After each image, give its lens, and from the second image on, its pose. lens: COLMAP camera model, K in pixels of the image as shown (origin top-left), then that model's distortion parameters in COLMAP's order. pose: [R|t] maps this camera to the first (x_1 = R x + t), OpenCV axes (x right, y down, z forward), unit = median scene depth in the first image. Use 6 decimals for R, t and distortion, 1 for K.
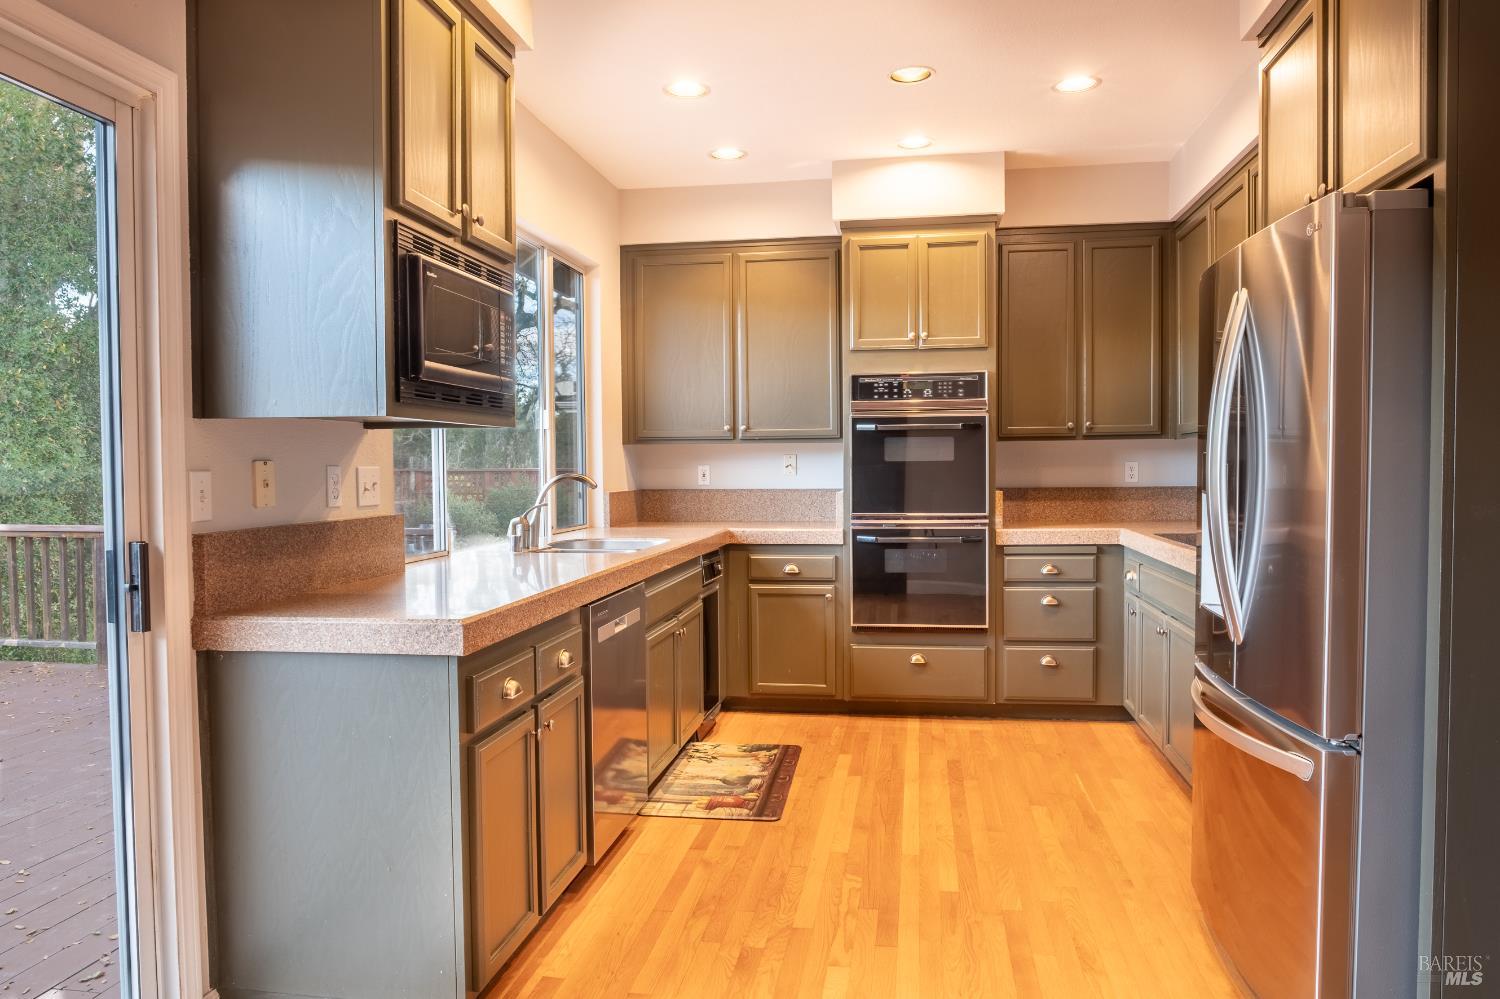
lens RADIAL K [[1027.7, 0, 749.5], [0, 1027.7, 505.8], [0, 0, 1]] dist [-0.041005, 0.007573]
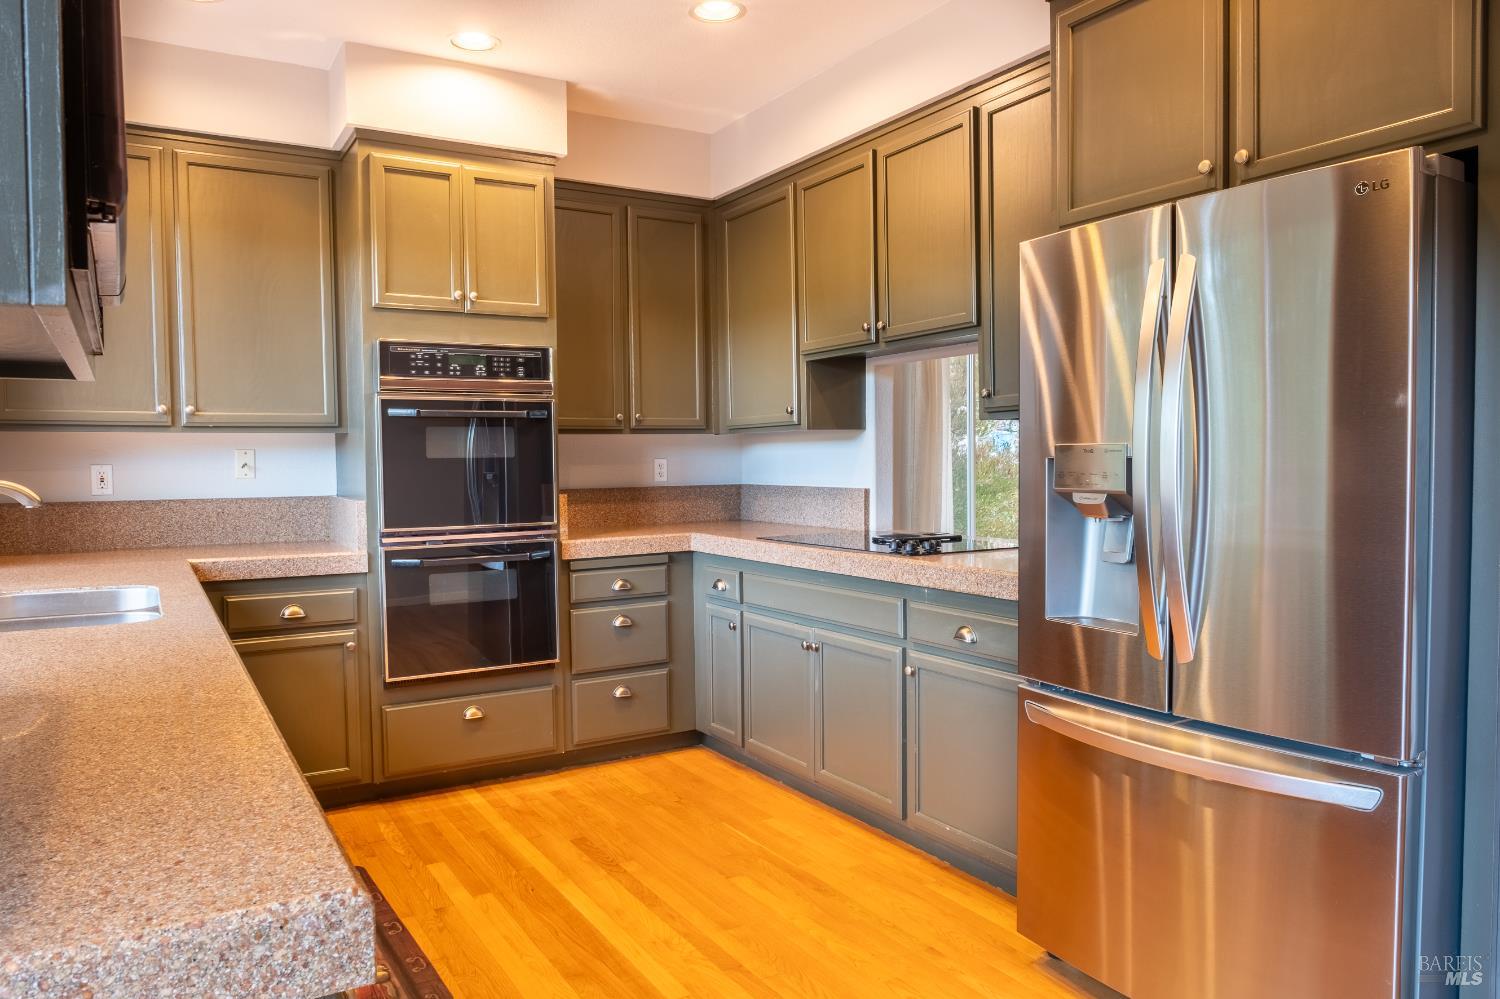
lens RADIAL K [[1027.7, 0, 749.5], [0, 1027.7, 505.8], [0, 0, 1]] dist [-0.041005, 0.007573]
pose [[0.759943, -0.029237, 0.649332, -0.177952], [0.029394, 0.999512, 0.010603, -0.009580], [-0.649324, 0.011029, 0.760432, 0.277992]]
